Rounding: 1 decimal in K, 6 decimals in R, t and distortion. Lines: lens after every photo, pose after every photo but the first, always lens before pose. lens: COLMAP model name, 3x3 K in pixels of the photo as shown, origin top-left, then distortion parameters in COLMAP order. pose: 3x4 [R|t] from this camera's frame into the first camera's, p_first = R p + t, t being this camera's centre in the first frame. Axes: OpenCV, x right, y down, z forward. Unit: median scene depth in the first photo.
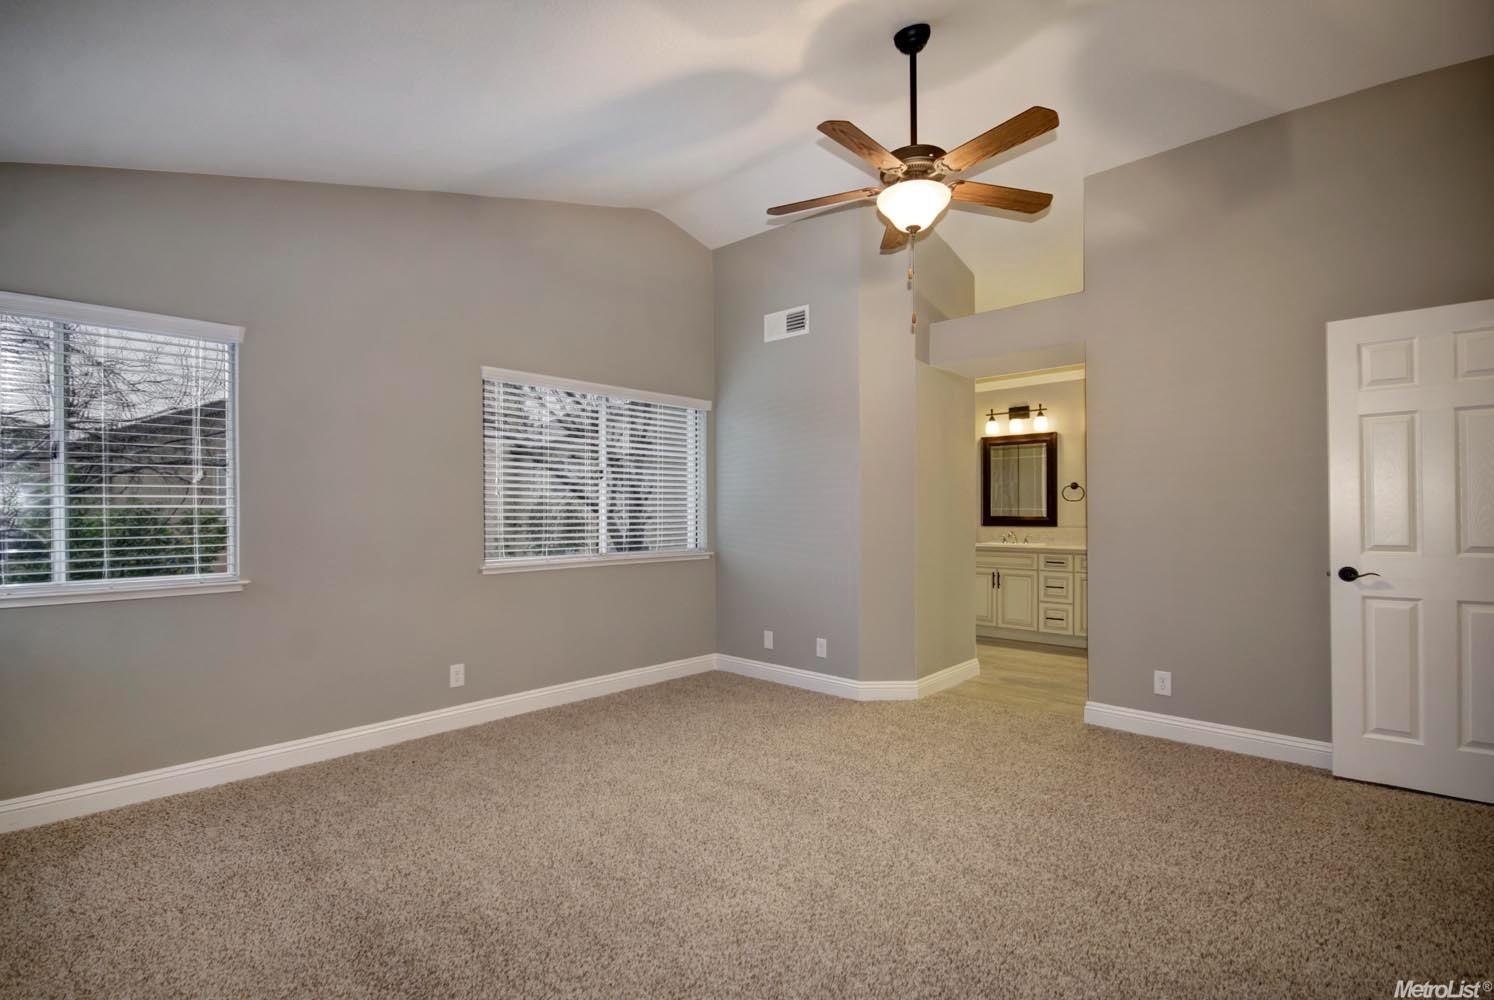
lens RADIAL K [[703.9, 0, 749.1], [0, 703.9, 506.9], [0, 0, 1]] dist [0.034299, 0.000010]
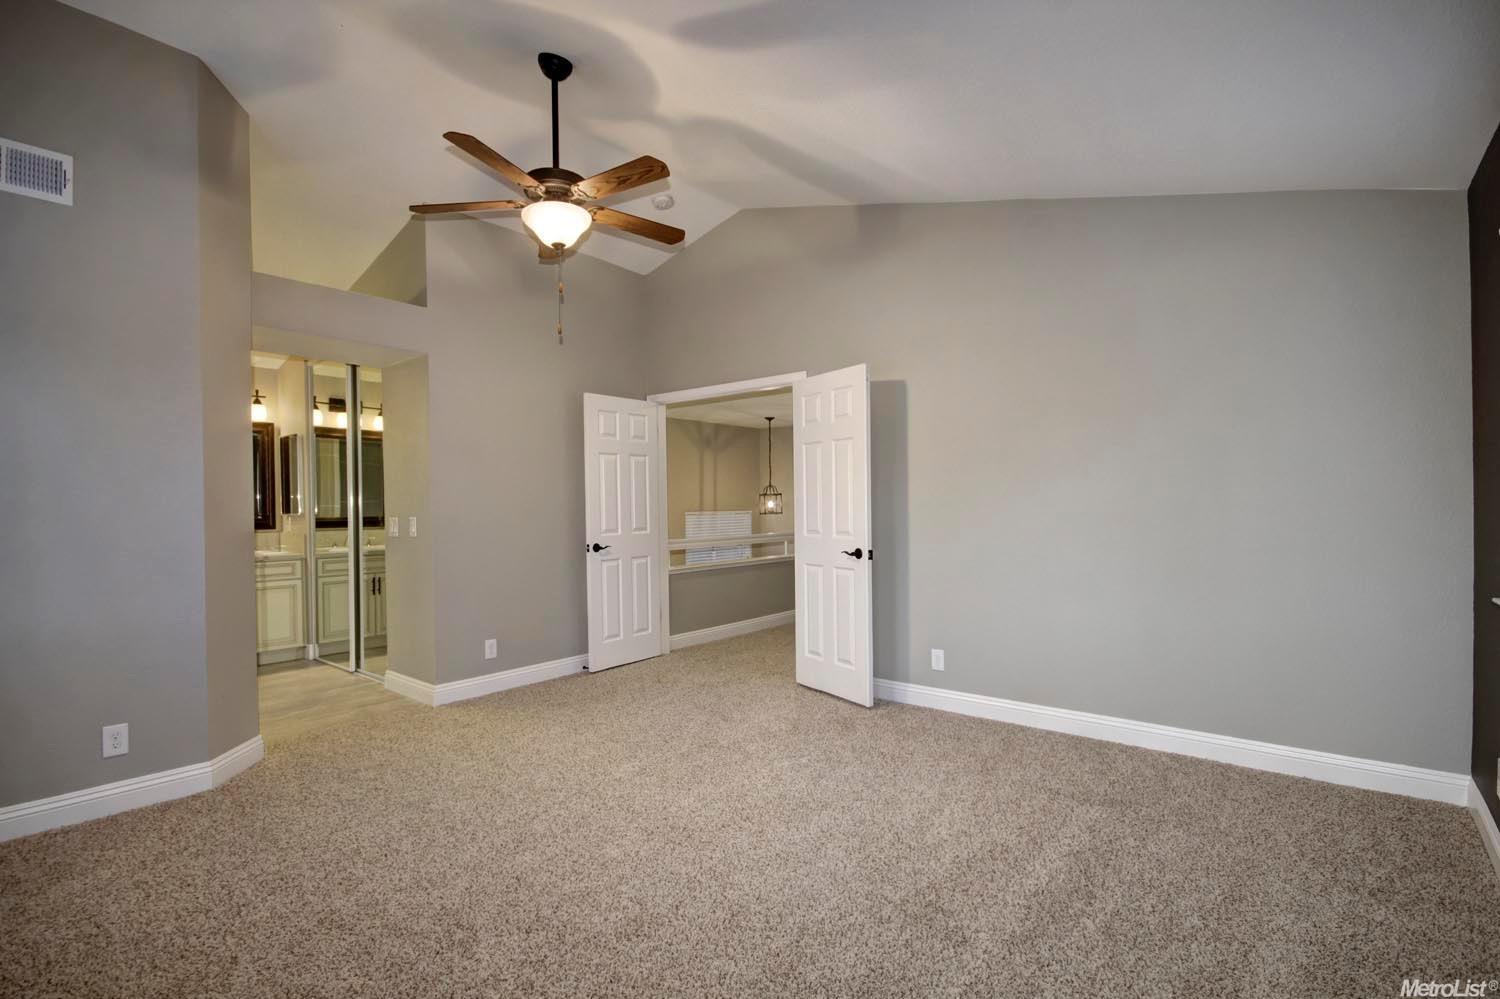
lens RADIAL K [[695.7, 0, 749.8], [0, 695.7, 511.0], [0, 0, 1]] dist [-0.011919, 0.000270]
pose [[-0.047982, -0.001892, 0.998846, -0.575286], [0.005986, 0.999980, 0.002182, 0.006380], [-0.998830, 0.006083, -0.047970, 0.542447]]
